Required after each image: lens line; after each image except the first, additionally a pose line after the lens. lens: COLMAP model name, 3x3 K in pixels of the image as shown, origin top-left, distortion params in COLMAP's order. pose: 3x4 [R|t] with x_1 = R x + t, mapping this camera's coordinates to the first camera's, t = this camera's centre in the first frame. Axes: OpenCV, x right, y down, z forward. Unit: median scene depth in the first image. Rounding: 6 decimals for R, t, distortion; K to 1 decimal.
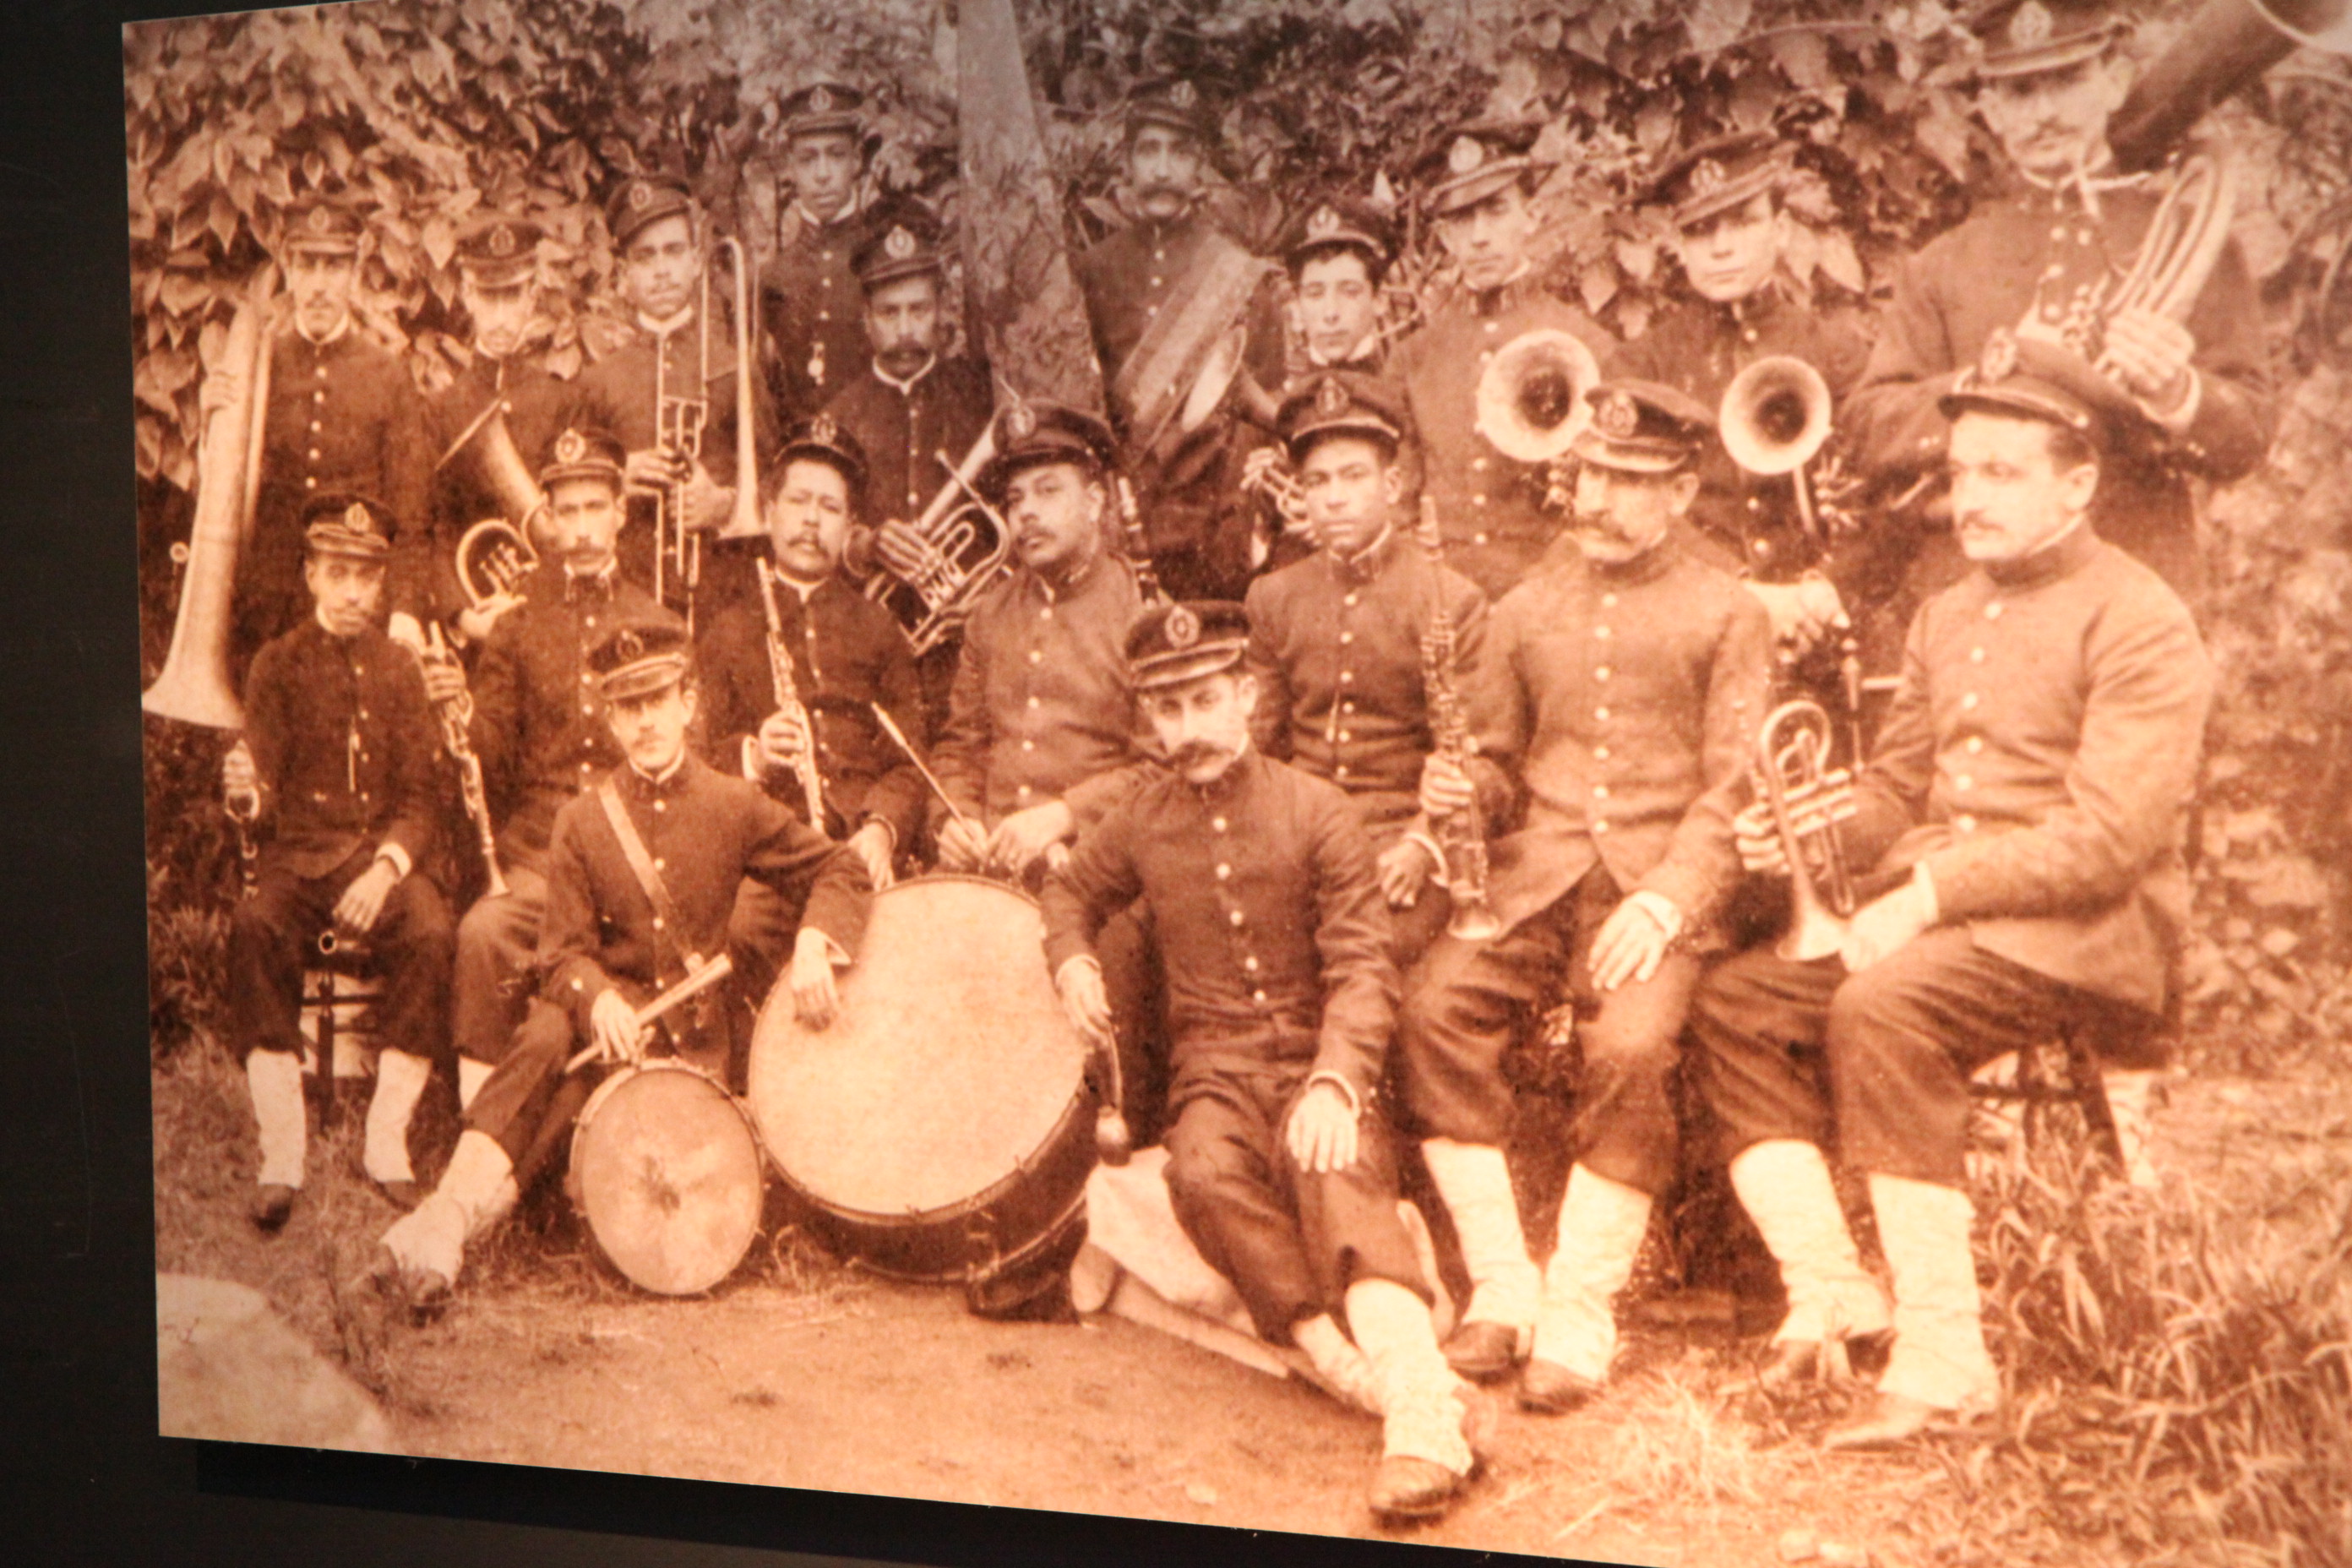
lens RADIAL K [[4550.2, 0, 1175.9], [0, 4550.2, 779.7], [0, 0, 1]] dist [0.171823, 0.000000]
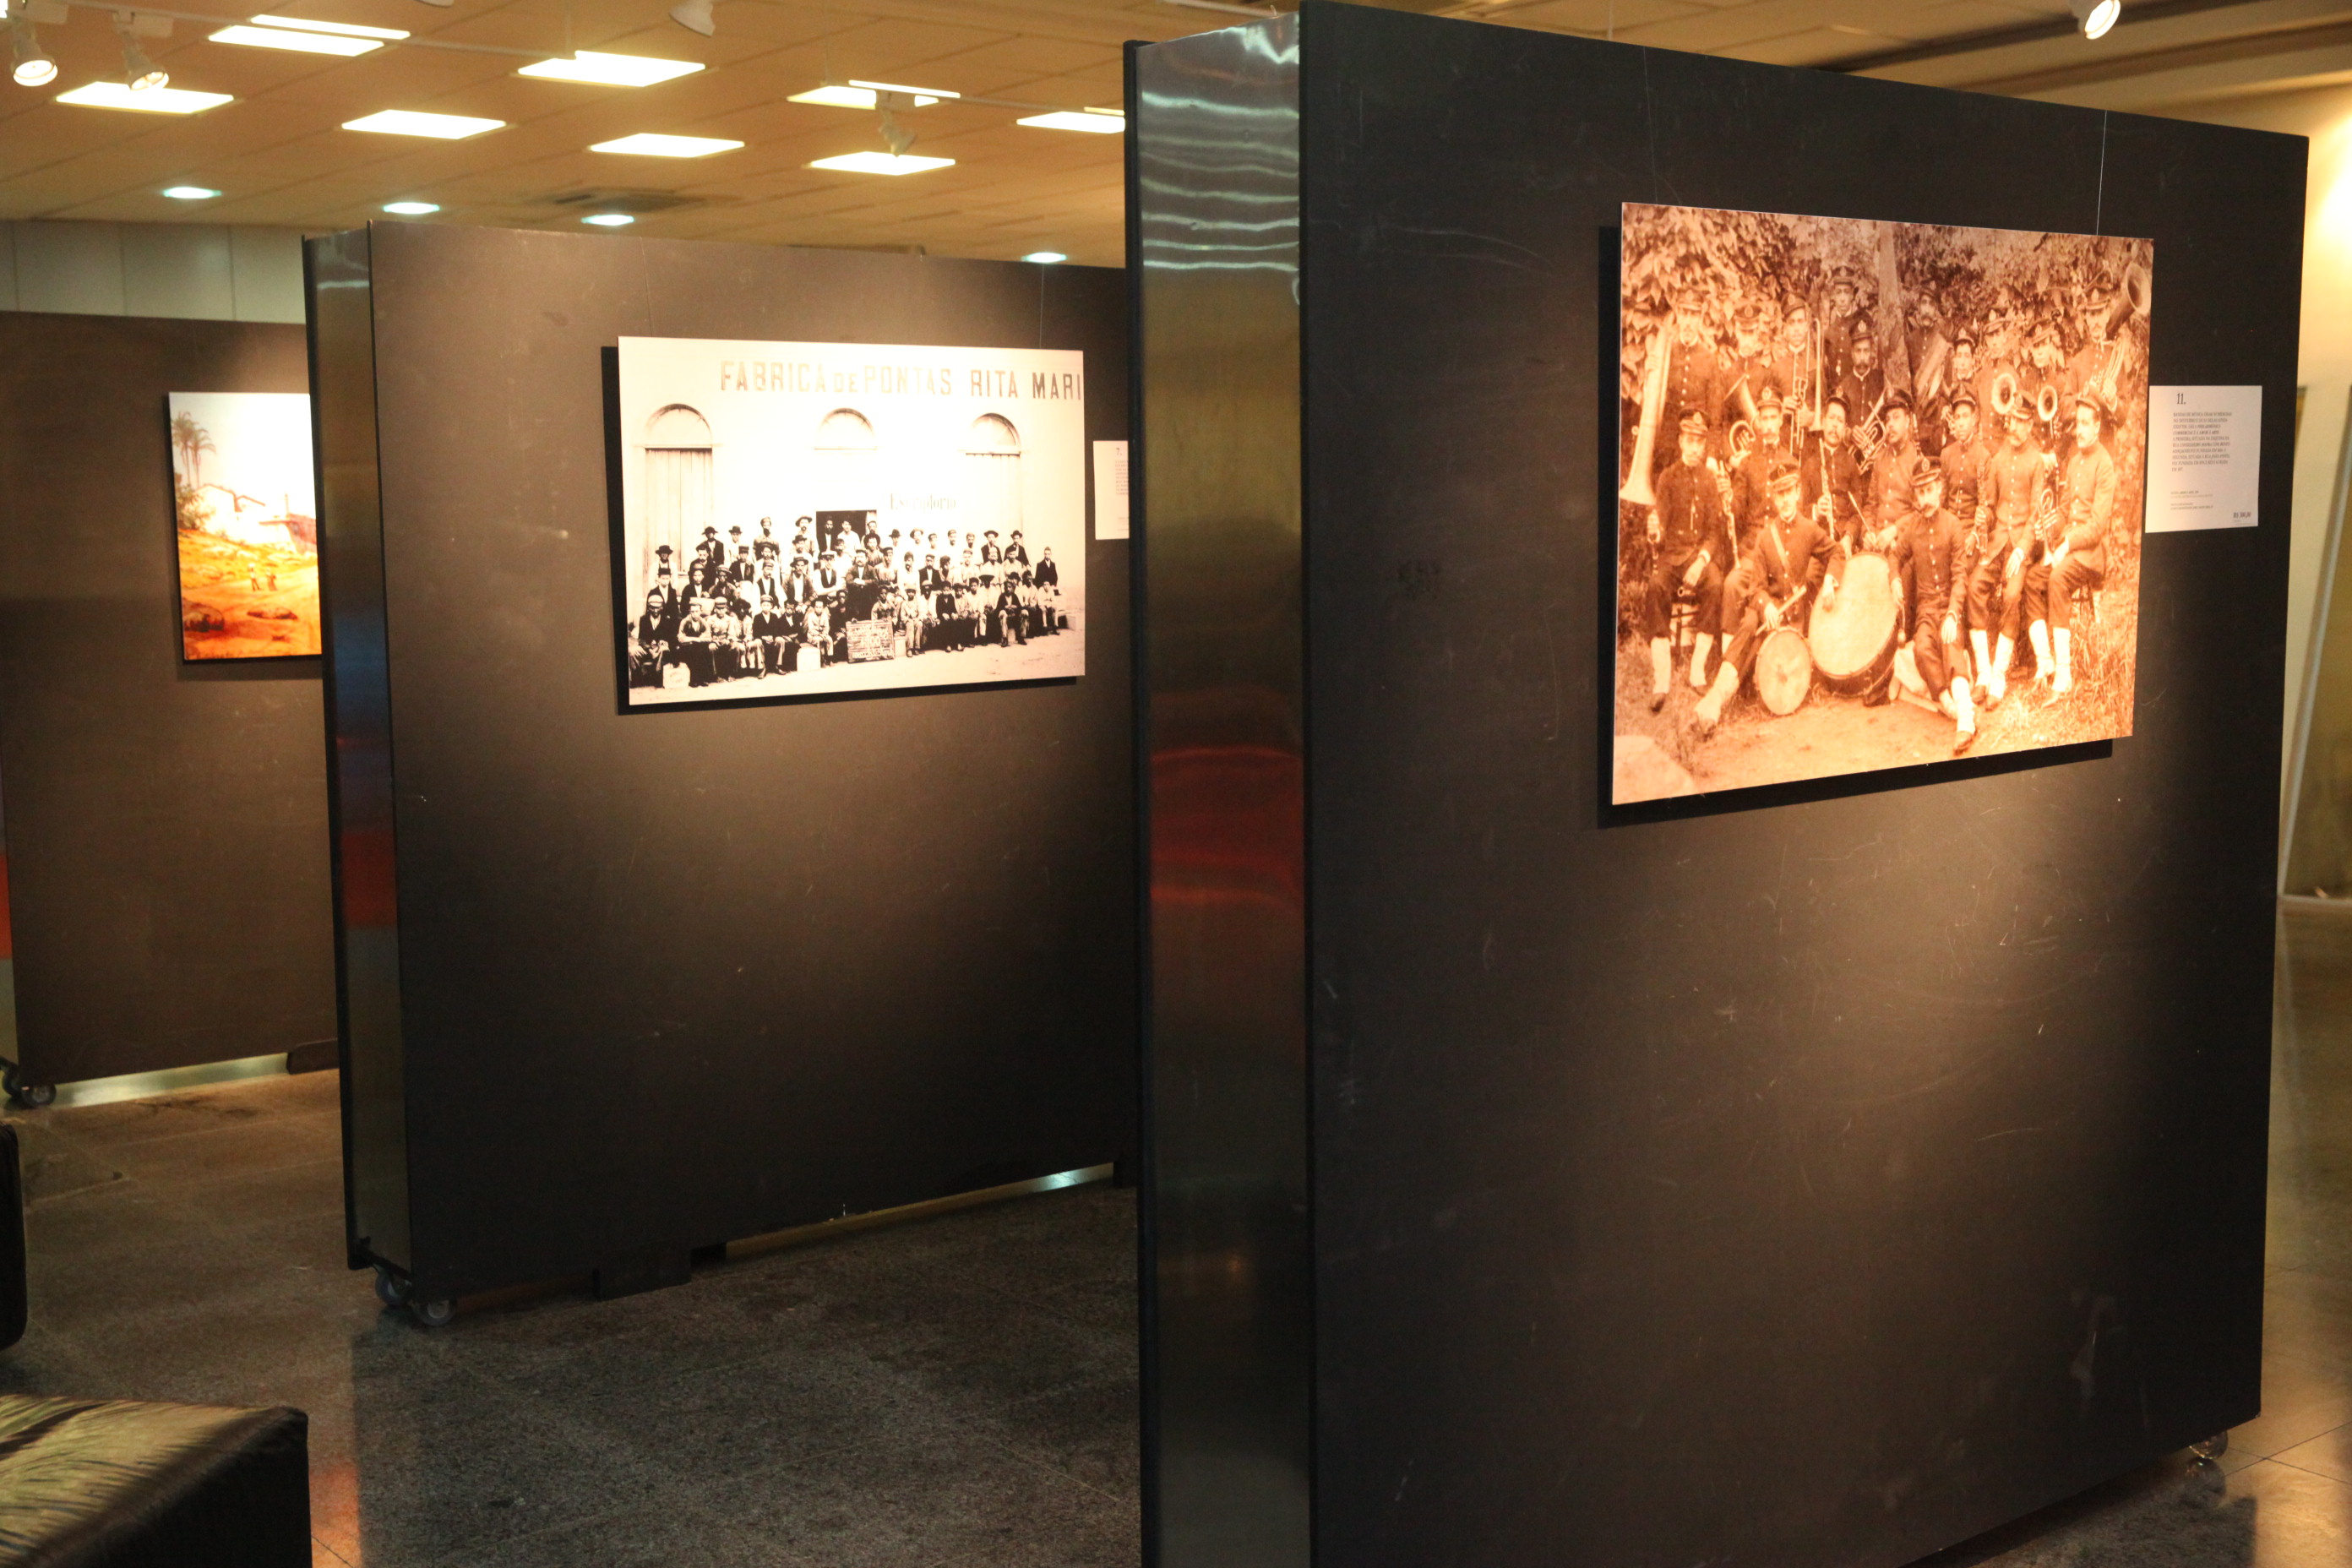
lens RADIAL K [[2753.0, 0, 1175.8], [0, 2753.0, 784.5], [0, 0, 1]] dist [-0.000345, 0.000000]
pose [[0.357856, -0.104171, 0.927948, -1.840445], [0.022935, 0.994439, 0.102791, -0.021790], [-0.933495, -0.015502, 0.358255, 0.797257]]
